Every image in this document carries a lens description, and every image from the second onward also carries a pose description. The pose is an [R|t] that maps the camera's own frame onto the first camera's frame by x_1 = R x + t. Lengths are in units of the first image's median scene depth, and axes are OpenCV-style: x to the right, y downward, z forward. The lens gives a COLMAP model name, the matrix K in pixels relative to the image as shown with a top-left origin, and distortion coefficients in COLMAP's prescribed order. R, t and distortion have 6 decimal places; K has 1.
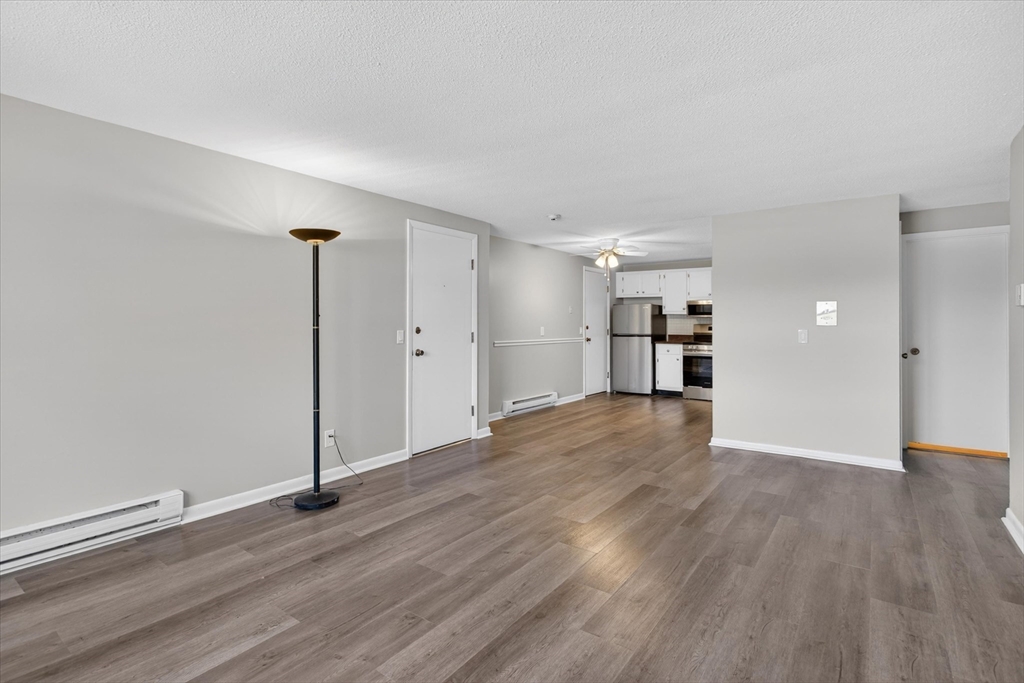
lens RADIAL K [[499.2, 0, 514.6], [0, 499.2, 319.2], [0, 0, 1]] dist [-0.002805, -0.000261]
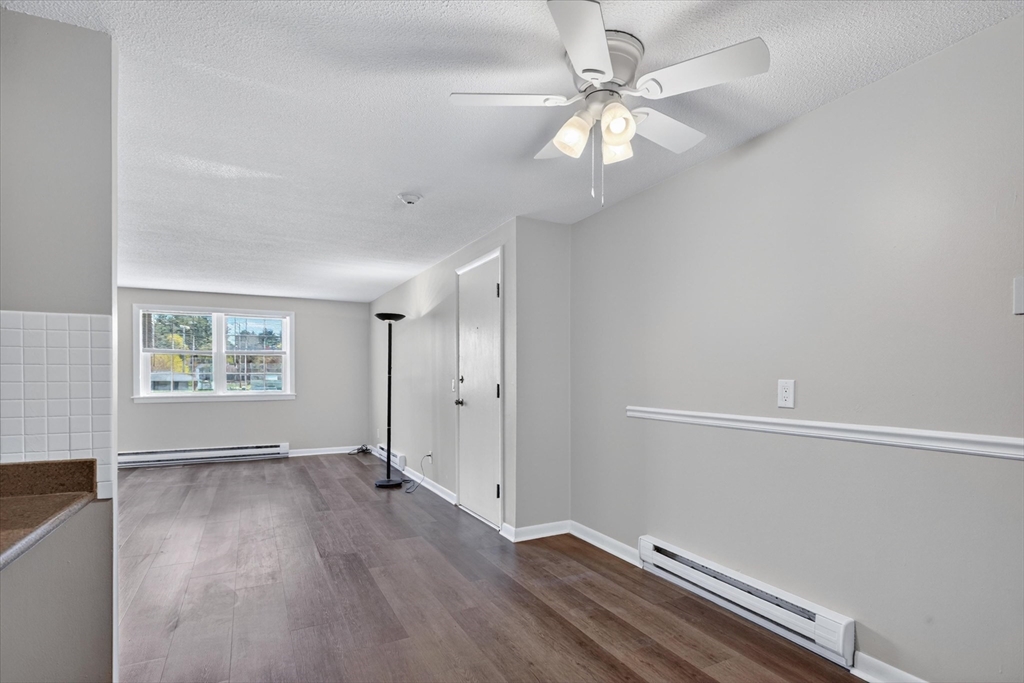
lens RADIAL K [[517.7, 0, 525.5], [0, 517.7, 375.6], [0, 0, 1]] dist [0.001083, 0.000215]
pose [[-0.437978, -0.003321, -0.898980, 0.897302], [0.005126, 0.999968, -0.006192, 0.029894], [0.898971, -0.007320, -0.437947, 2.118870]]
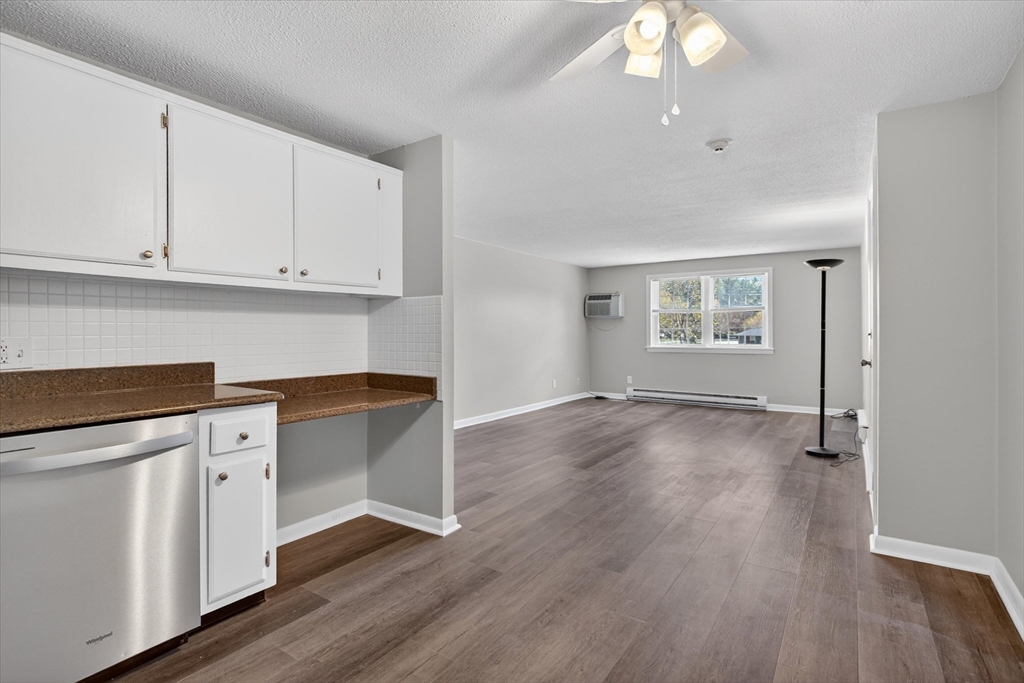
lens RADIAL K [[503.7, 0, 514.1], [0, 503.7, 330.3], [0, 0, 1]] dist [-0.000214, 0.000161]
pose [[-0.999415, -0.003015, -0.034058, 0.518010], [-0.002699, 0.999953, -0.009311, 0.033907], [0.034084, -0.009214, -0.999376, 2.390891]]
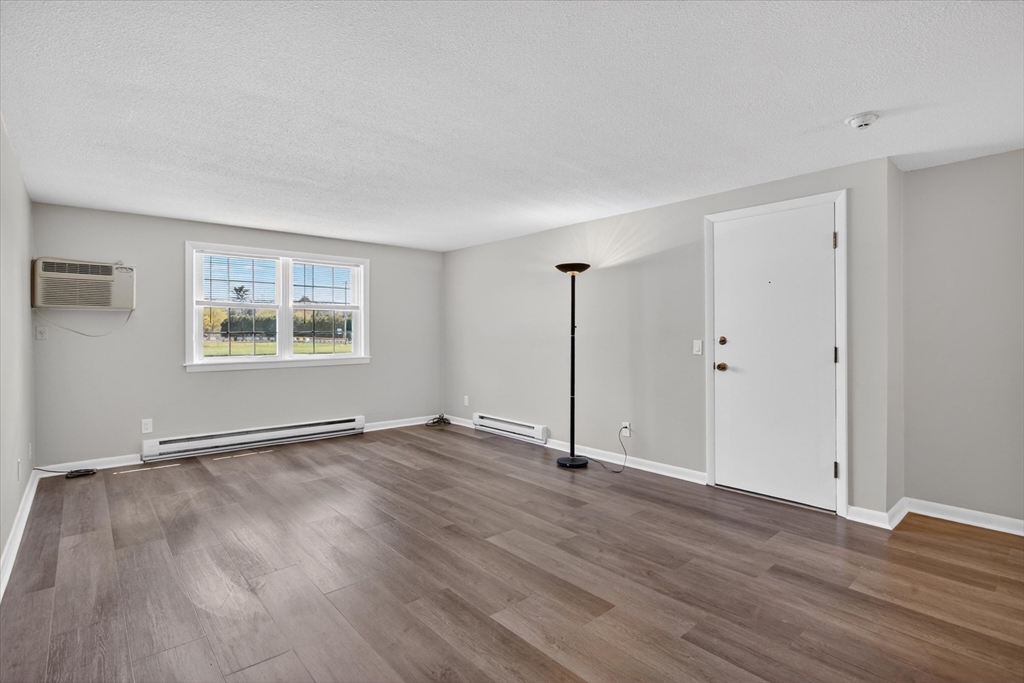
lens RADIAL K [[494.0, 0, 513.2], [0, 494.0, 330.8], [0, 0, 1]] dist [-0.002389, -0.000229]
pose [[-0.219943, -0.007380, -0.975485, 0.958889], [0.006465, 0.999938, -0.009023, 0.014657], [0.975491, -0.008291, -0.219882, 1.142709]]
